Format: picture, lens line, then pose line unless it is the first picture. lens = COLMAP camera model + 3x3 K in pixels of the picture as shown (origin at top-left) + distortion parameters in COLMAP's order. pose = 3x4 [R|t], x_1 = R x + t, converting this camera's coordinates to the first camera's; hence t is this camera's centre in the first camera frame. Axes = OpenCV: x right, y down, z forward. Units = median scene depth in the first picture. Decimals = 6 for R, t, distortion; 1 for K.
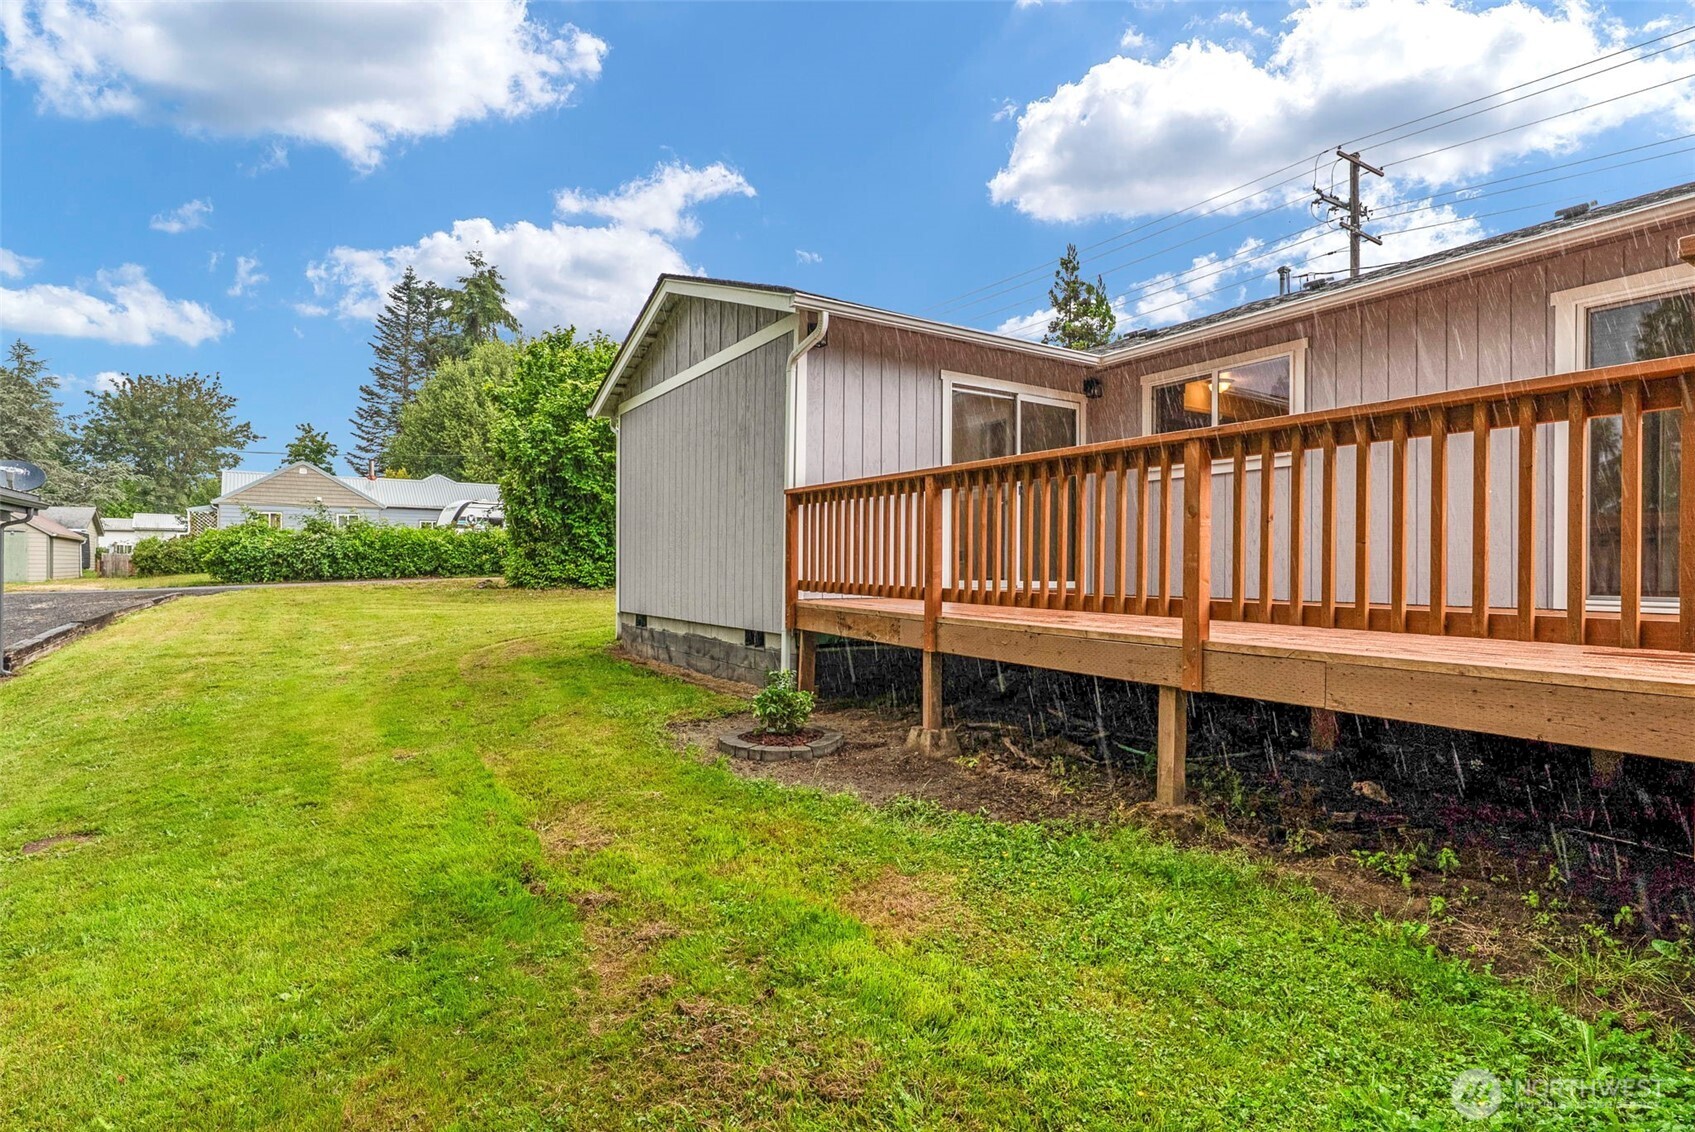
lens RADIAL K [[838.3, 0, 833.9], [0, 838.3, 566.4], [0, 0, 1]] dist [-0.009335, 0.001946]
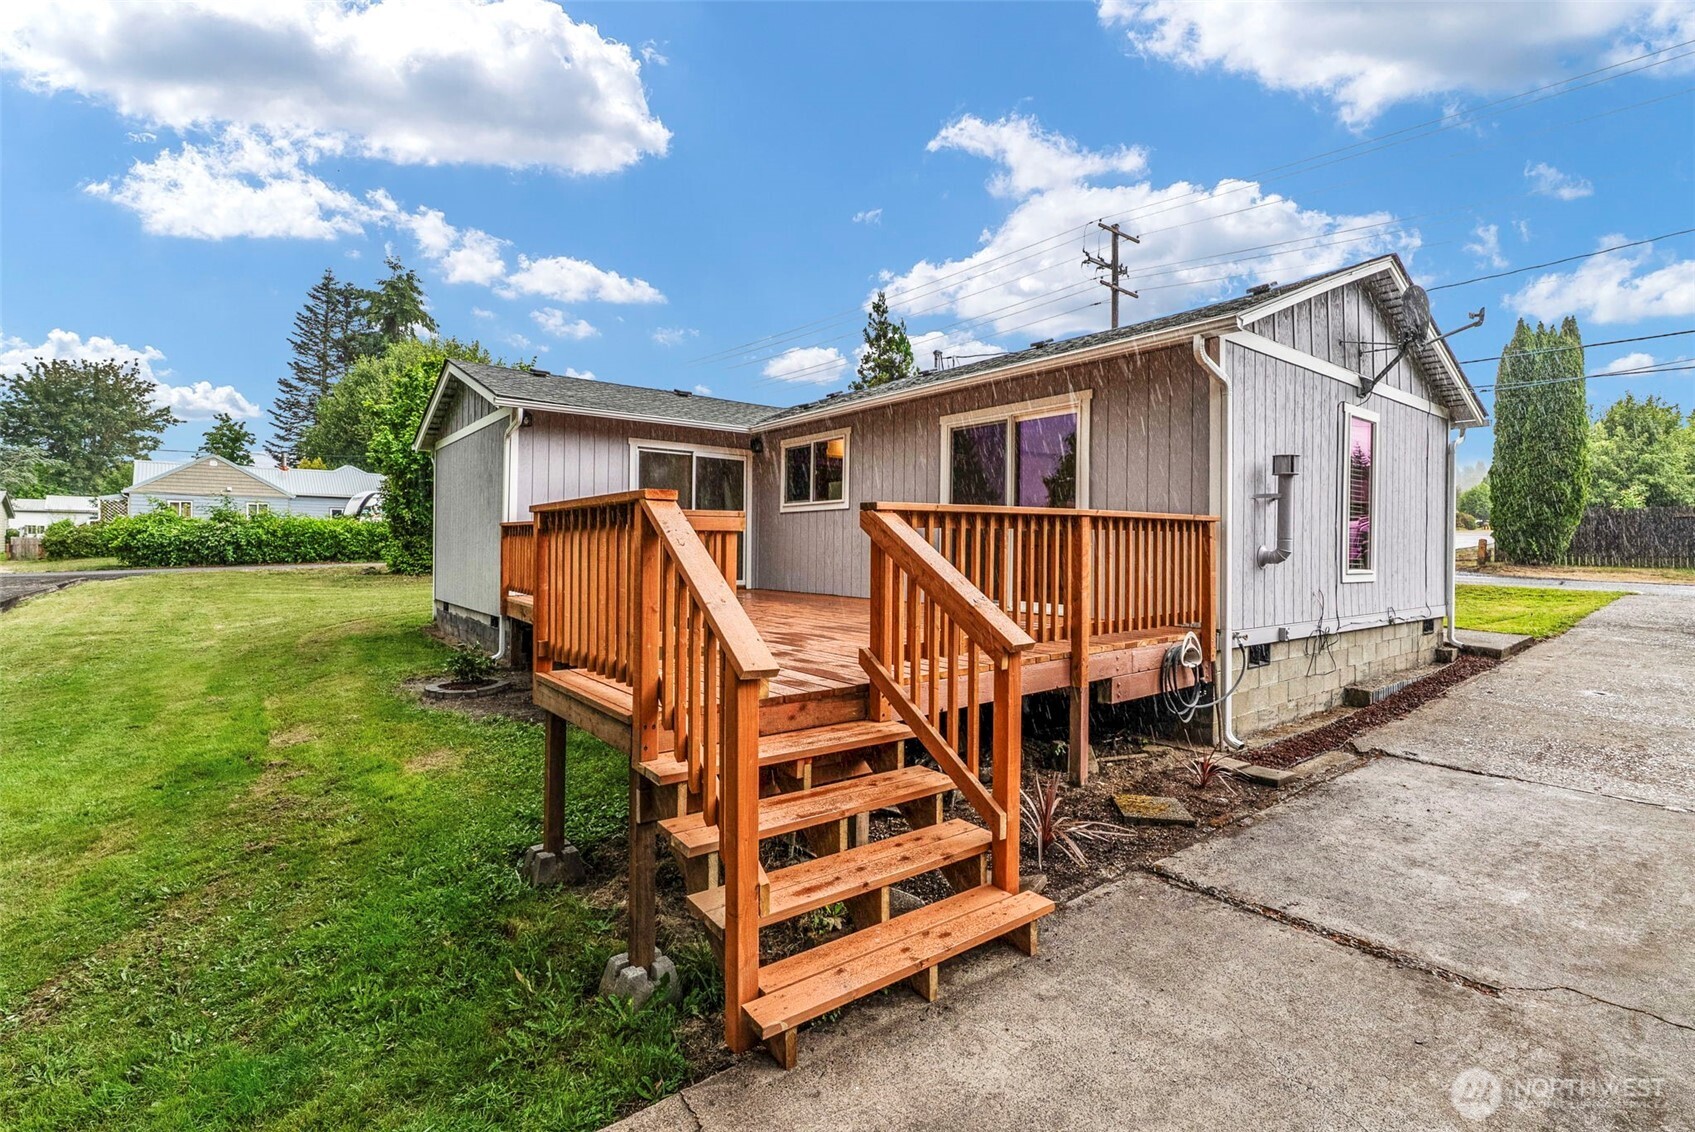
lens RADIAL K [[784.3, 0, 845.2], [0, 784.3, 544.1], [0, 0, 1]] dist [-0.005748, 0.000201]
pose [[0.995365, 0.004969, 0.096045, 0.088821], [-0.004929, 0.999988, -0.000653, -0.011594], [-0.096047, 0.000177, 0.995377, -0.095922]]
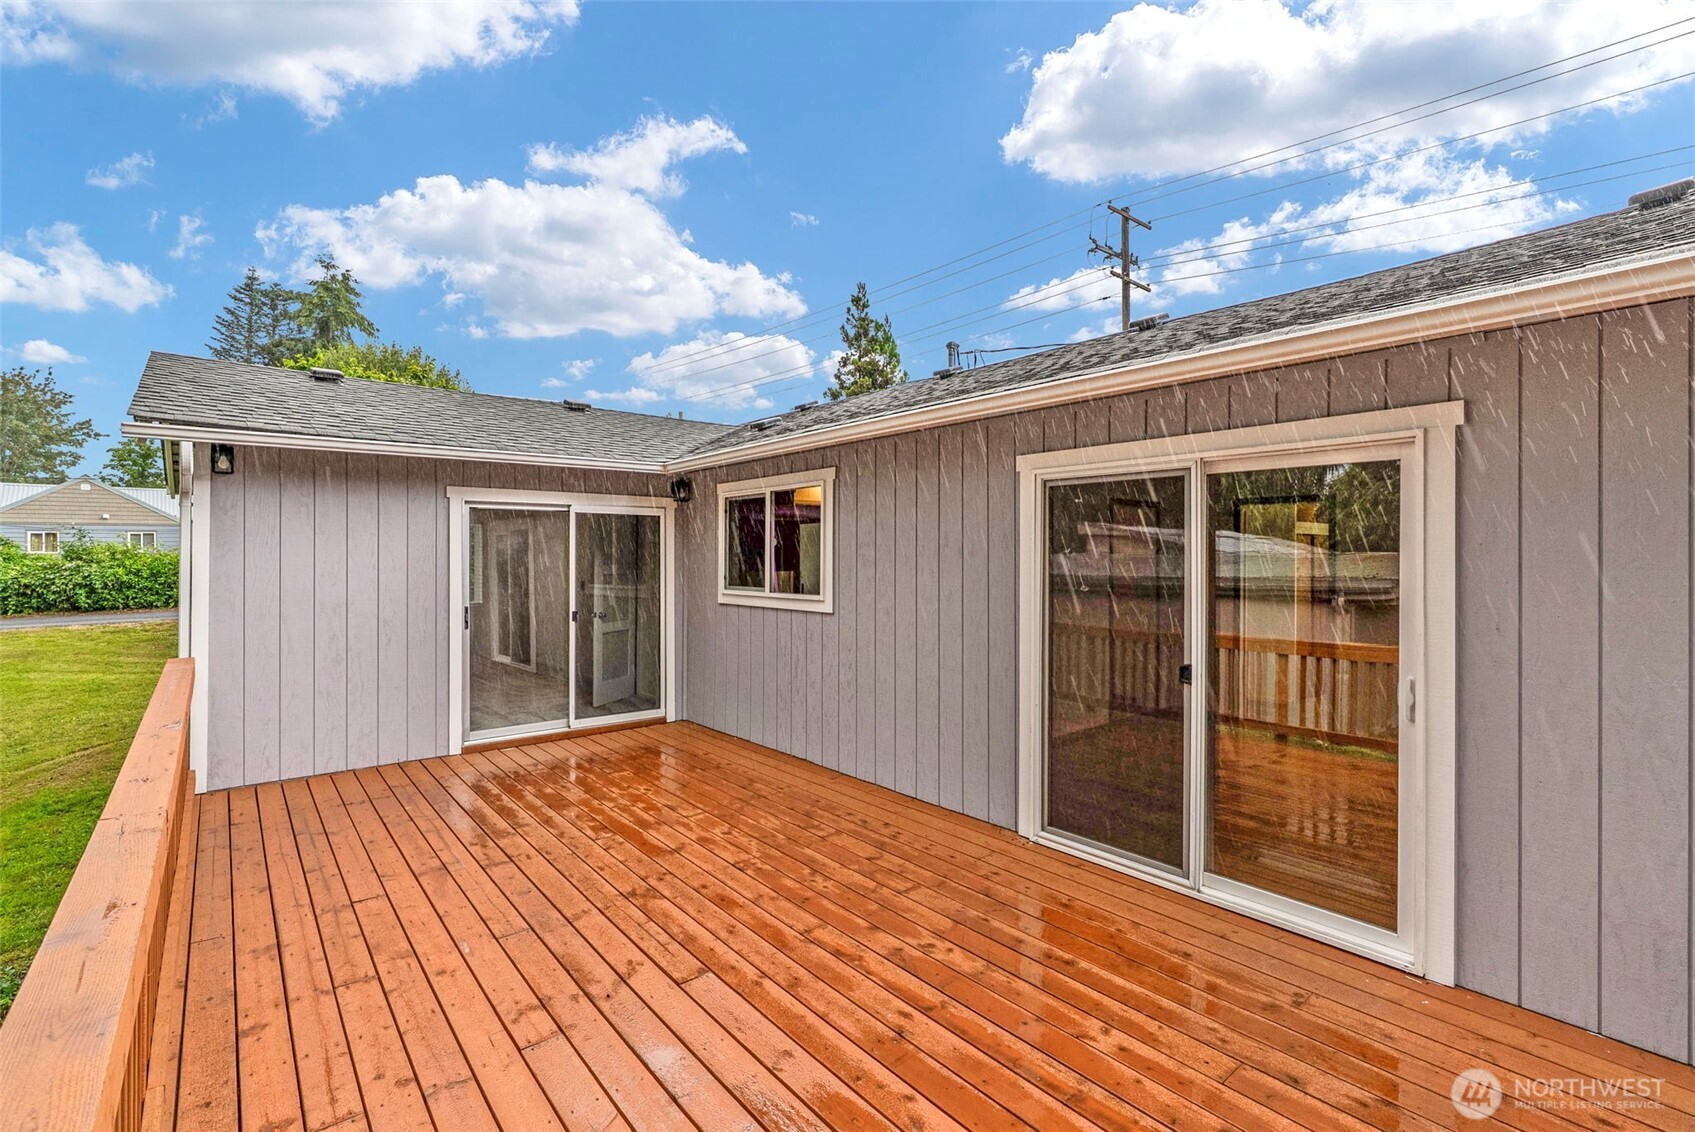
lens RADIAL K [[761.8, 0, 843.5], [0, 761.8, 545.7], [0, 0, 1]] dist [-0.002378, 0.000124]
pose [[0.992047, -0.006425, 0.125703, 0.101361], [0.006695, 0.999976, -0.001728, -0.040583], [-0.125689, 0.002555, 0.992066, 0.045482]]
